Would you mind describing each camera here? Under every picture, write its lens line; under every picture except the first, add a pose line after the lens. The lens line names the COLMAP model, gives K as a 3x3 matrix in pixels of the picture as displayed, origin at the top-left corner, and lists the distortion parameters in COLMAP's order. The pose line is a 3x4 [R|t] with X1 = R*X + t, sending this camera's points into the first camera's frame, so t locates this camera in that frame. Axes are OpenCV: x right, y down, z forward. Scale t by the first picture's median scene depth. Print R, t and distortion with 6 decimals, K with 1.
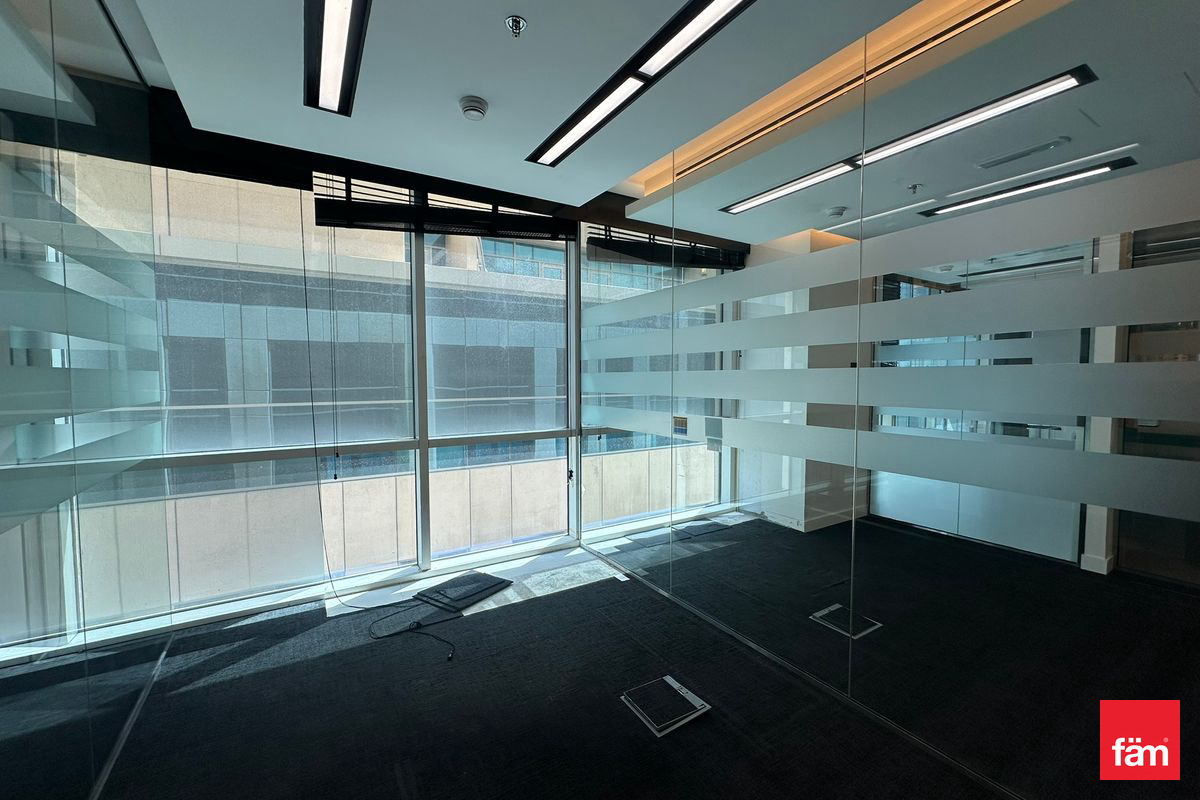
lens RADIAL K [[478.2, 0, 597.1], [0, 478.2, 405.8], [0, 0, 1]] dist [-0.002013, -0.000049]
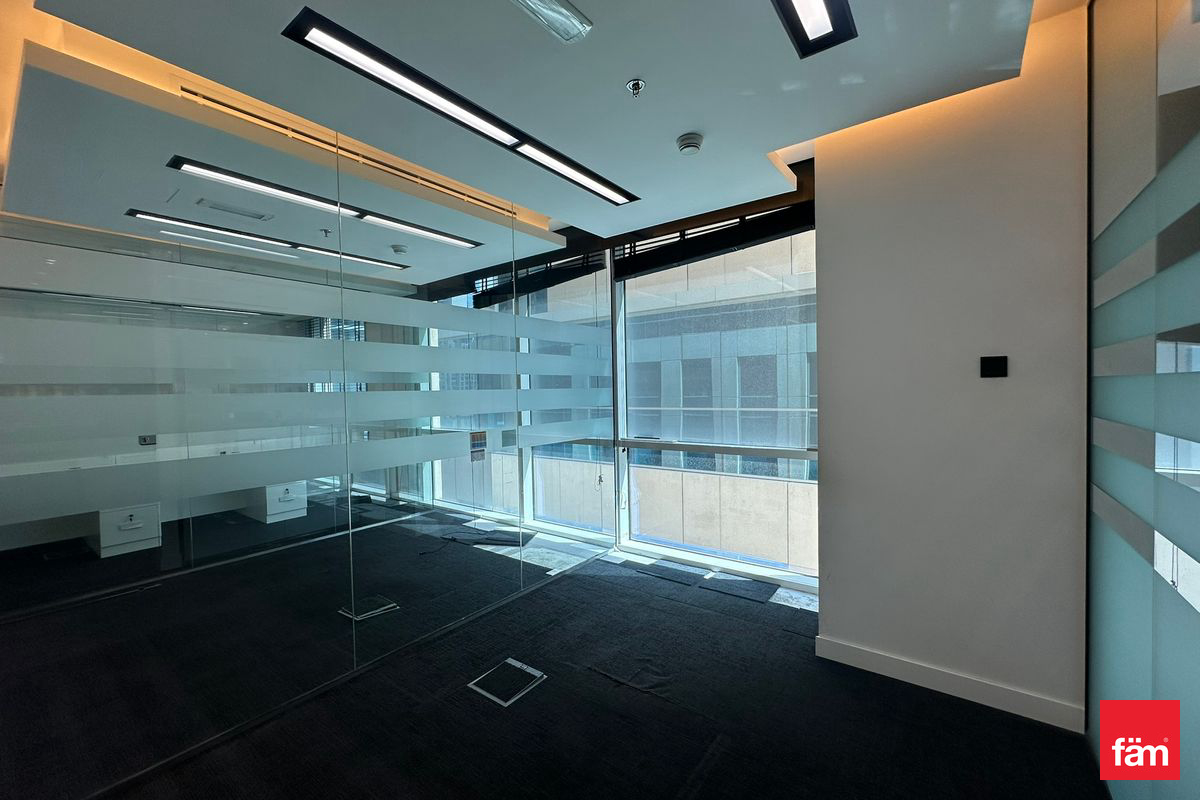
lens RADIAL K [[481.1, 0, 599.7], [0, 481.1, 398.9], [0, 0, 1]] dist [-0.001156, -0.000250]
pose [[0.365286, 0.014576, -0.930781, 0.991706], [-0.038262, 0.999268, 0.000633, -0.042746], [0.930109, 0.035382, 0.365577, 0.594336]]
